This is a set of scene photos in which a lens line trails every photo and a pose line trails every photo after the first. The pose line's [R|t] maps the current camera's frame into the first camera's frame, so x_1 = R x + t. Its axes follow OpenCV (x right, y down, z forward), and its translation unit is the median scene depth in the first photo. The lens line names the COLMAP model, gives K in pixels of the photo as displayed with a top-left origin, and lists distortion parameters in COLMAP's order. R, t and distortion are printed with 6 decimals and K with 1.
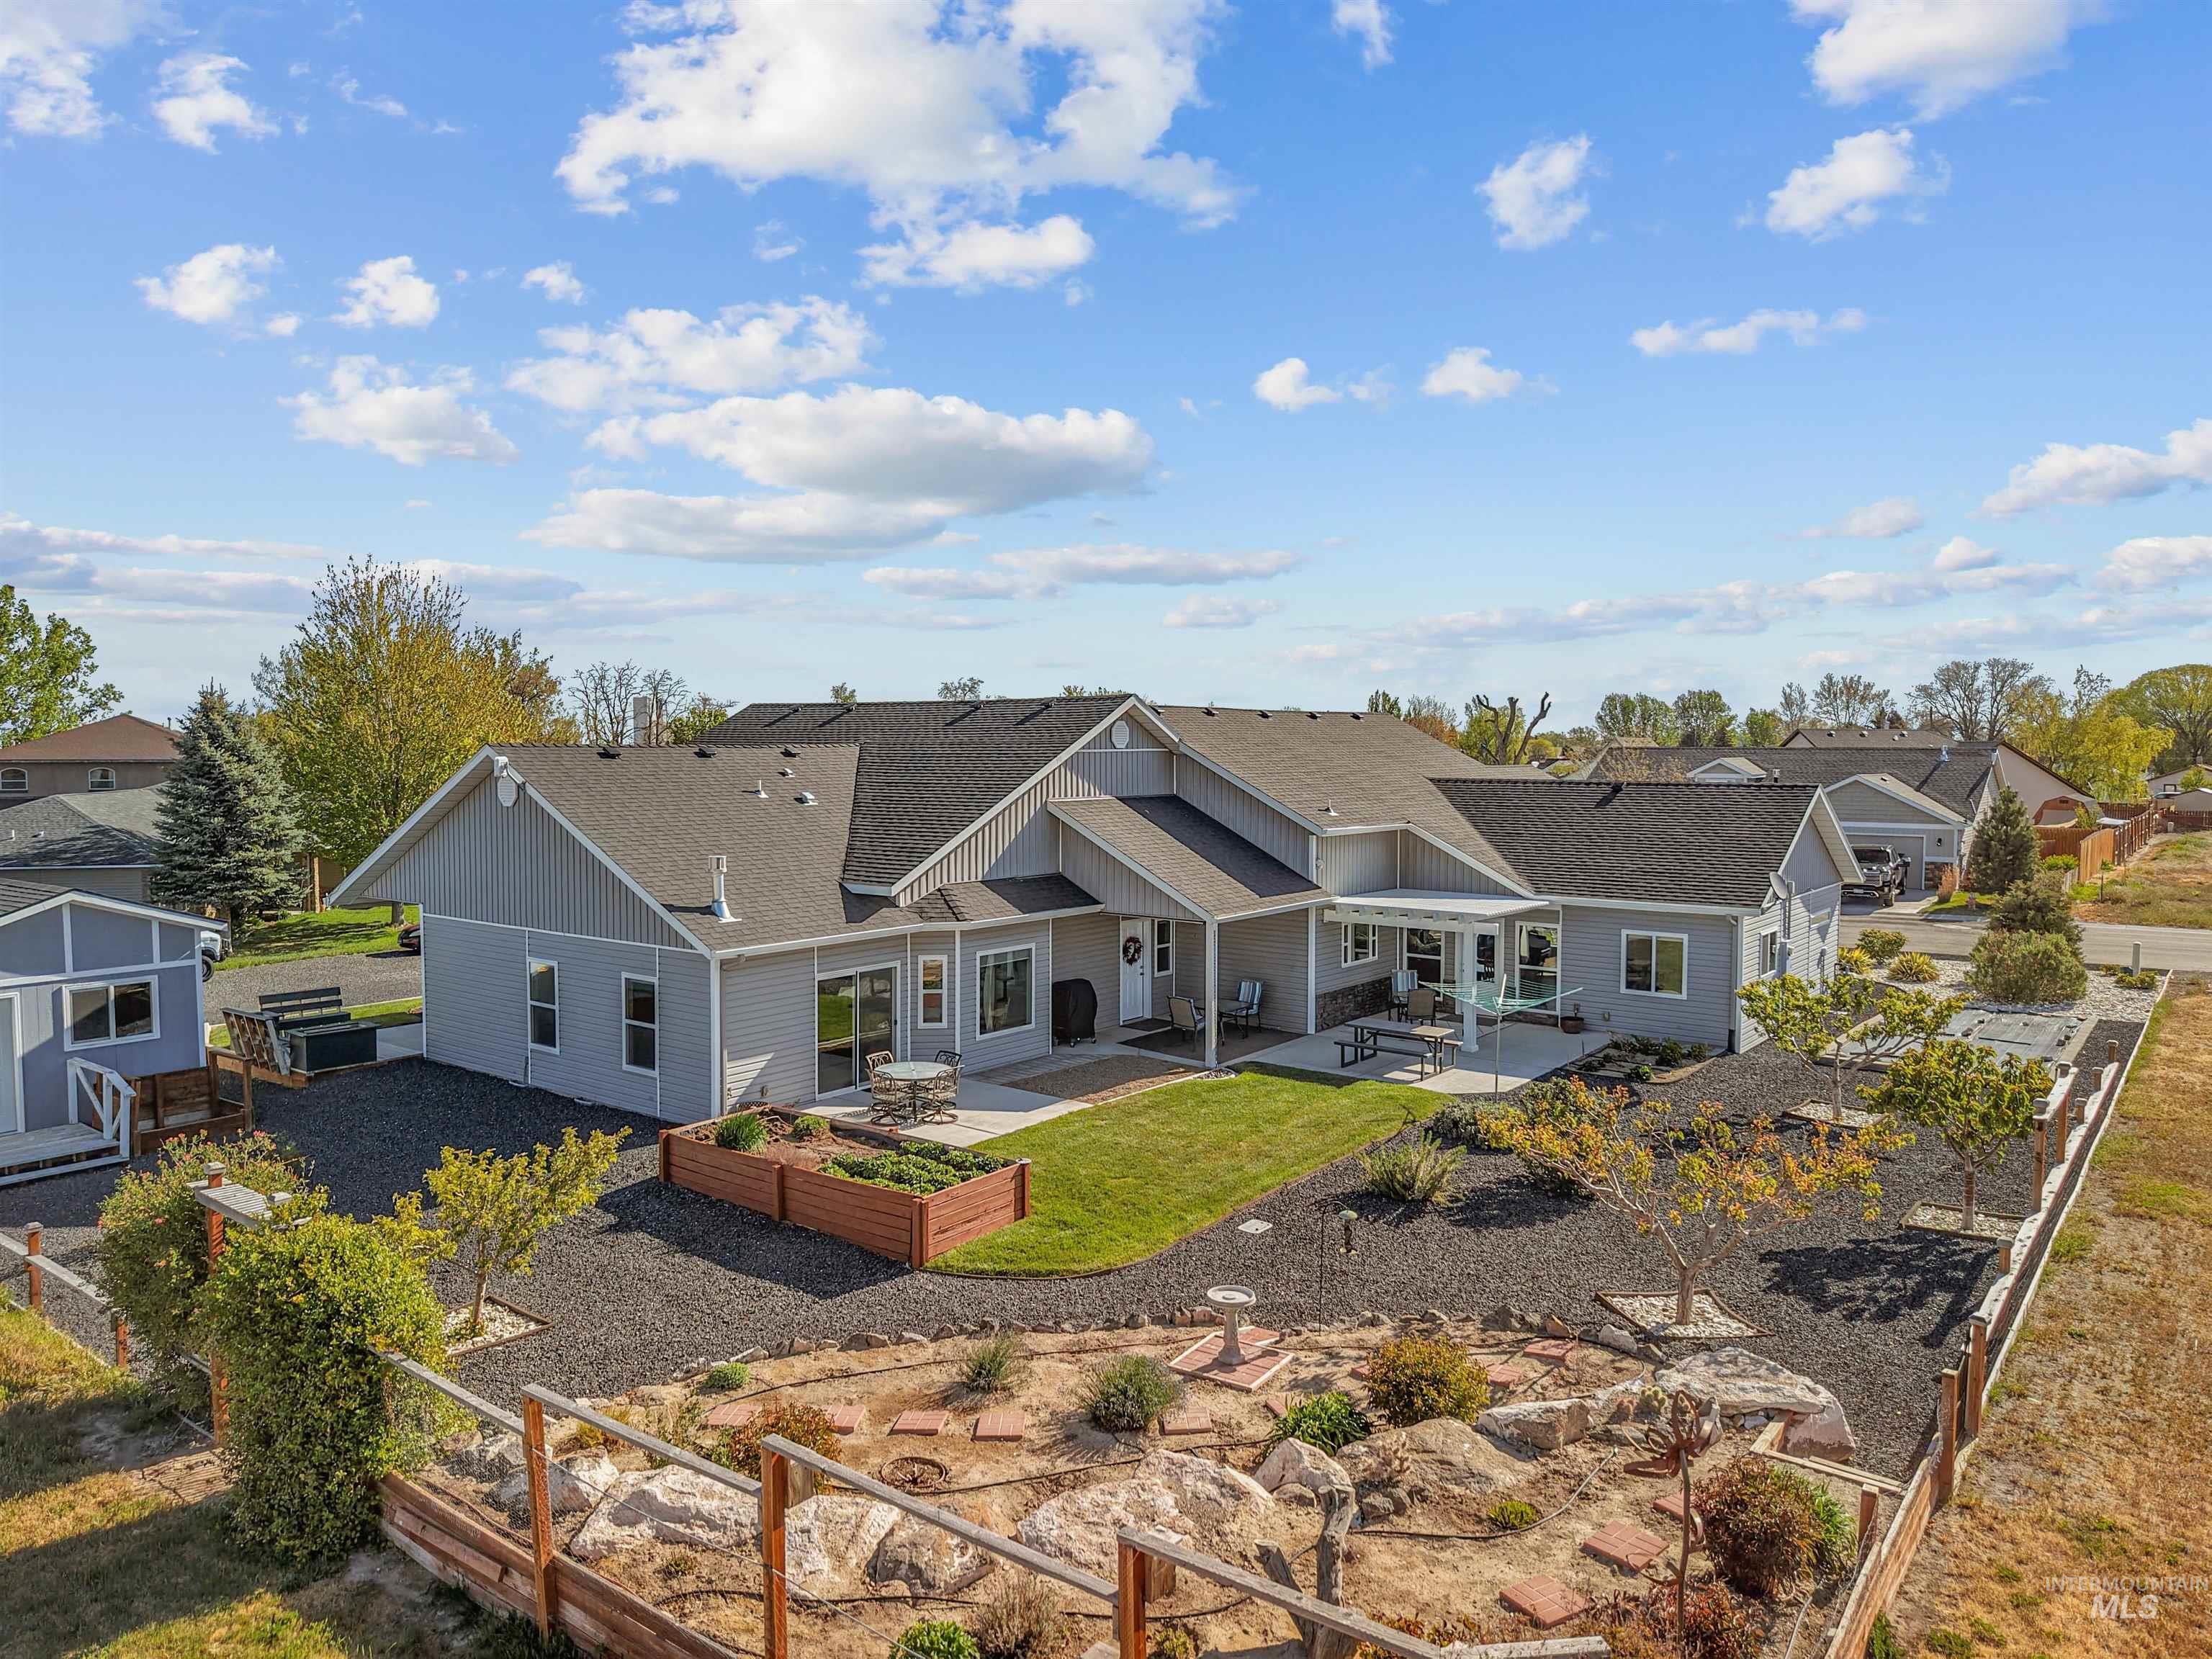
lens RADIAL K [[1527.5, 0, 1106.0], [0, 1527.5, 829.5], [0, 0, 1]] dist [0.002449, -0.002070]
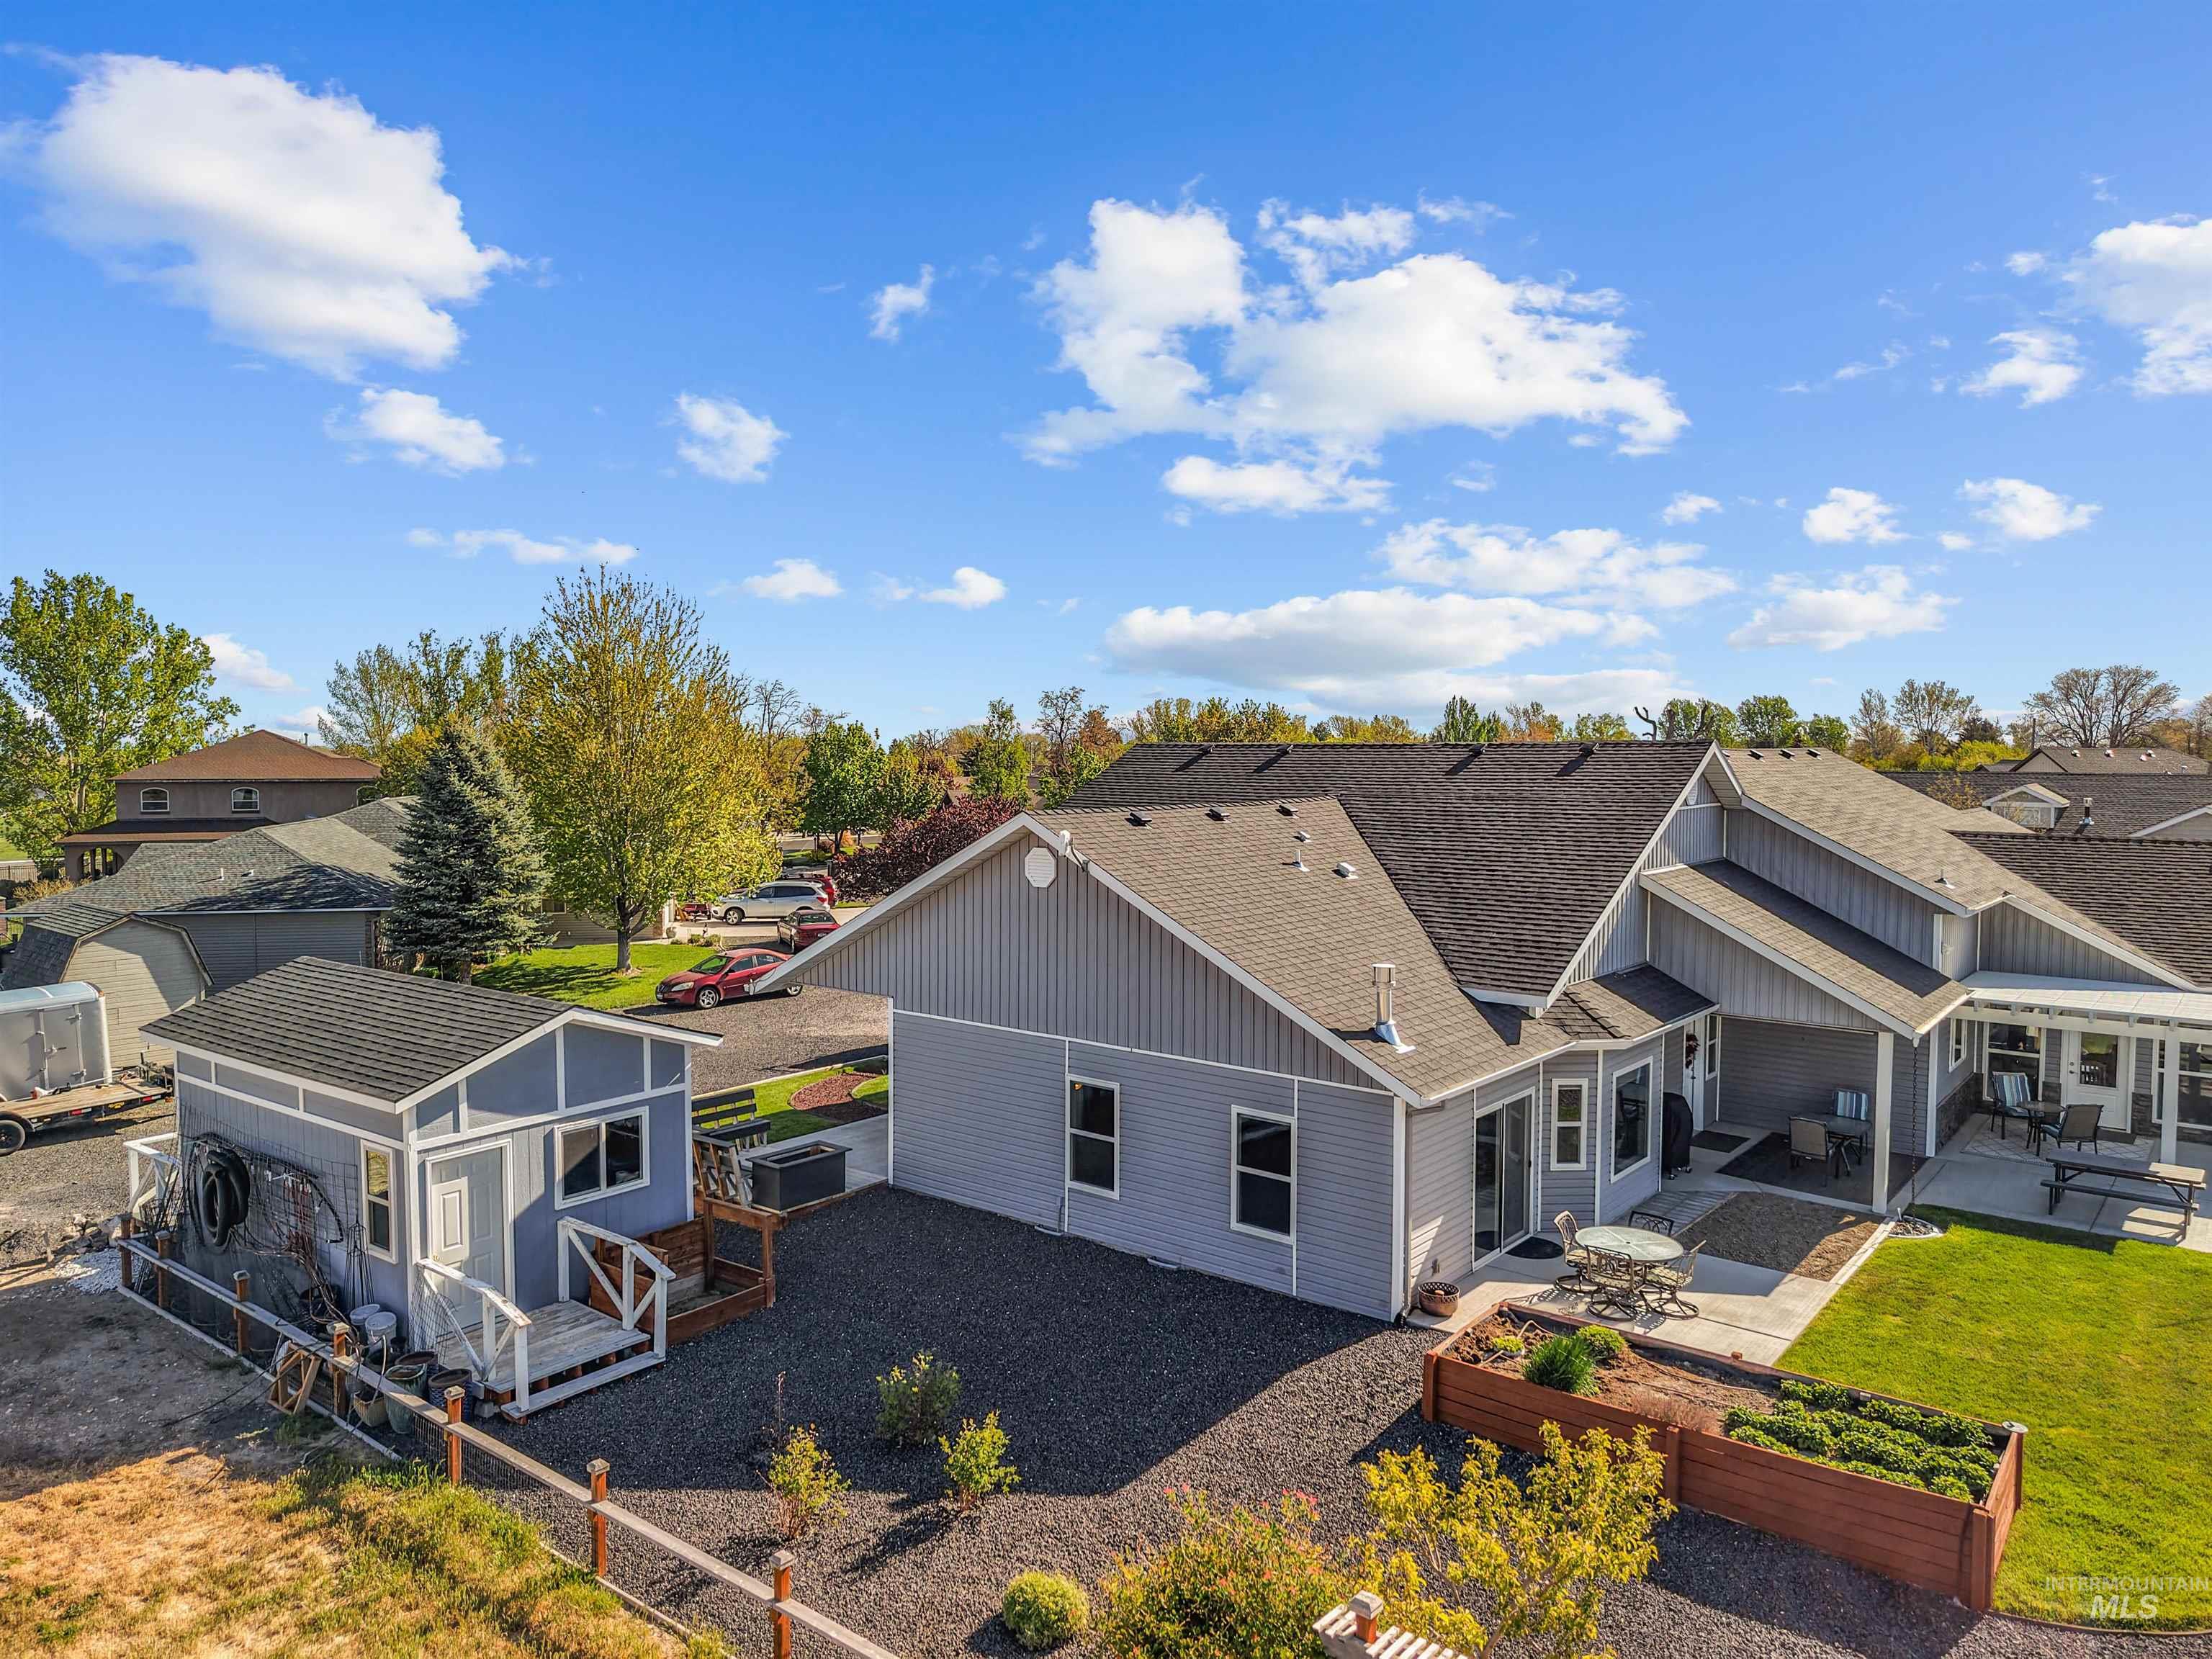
lens RADIAL K [[1532.6, 0, 1106.0], [0, 1532.6, 829.5], [0, 0, 1]] dist [0.051937, -0.090086]
pose [[0.999650, 0.003322, -0.026254, -0.181165], [-0.003417, 0.999988, -0.003606, -0.023311], [0.026241, 0.003695, 0.999649, 0.102227]]
